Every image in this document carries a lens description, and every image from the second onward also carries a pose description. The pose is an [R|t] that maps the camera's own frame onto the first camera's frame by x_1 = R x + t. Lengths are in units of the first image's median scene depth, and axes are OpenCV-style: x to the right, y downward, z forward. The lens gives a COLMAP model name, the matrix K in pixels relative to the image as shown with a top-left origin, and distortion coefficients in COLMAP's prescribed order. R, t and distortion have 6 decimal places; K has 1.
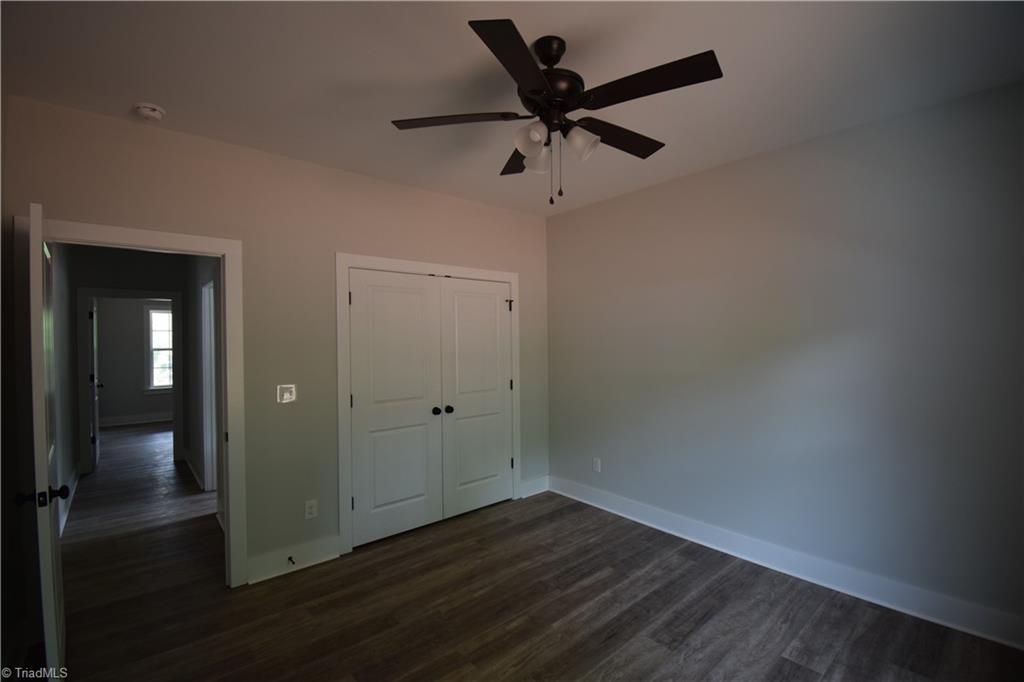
lens RADIAL K [[450.8, 0, 521.7], [0, 450.8, 340.2], [0, 0, 1]] dist [0.000864, -0.019090]
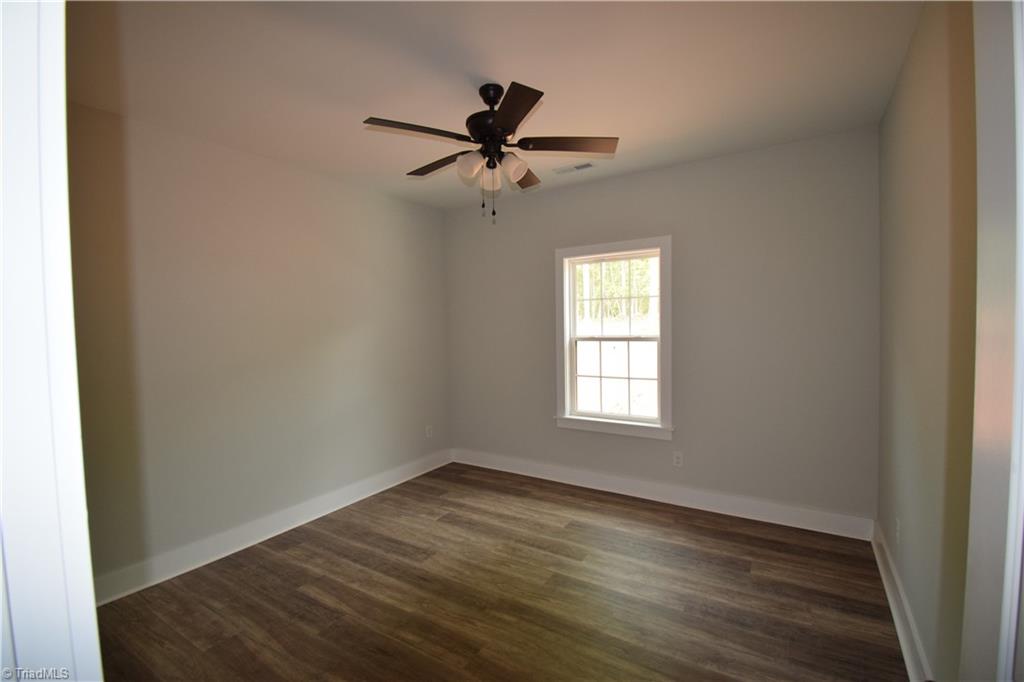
lens RADIAL K [[450.8, 0, 521.7], [0, 450.8, 340.2], [0, 0, 1]] dist [0.000864, -0.019090]
pose [[-0.290450, -0.026973, 0.956510, -0.850760], [0.028187, 0.998928, 0.036728, 0.010492], [-0.956475, 0.037629, -0.289379, 0.943608]]
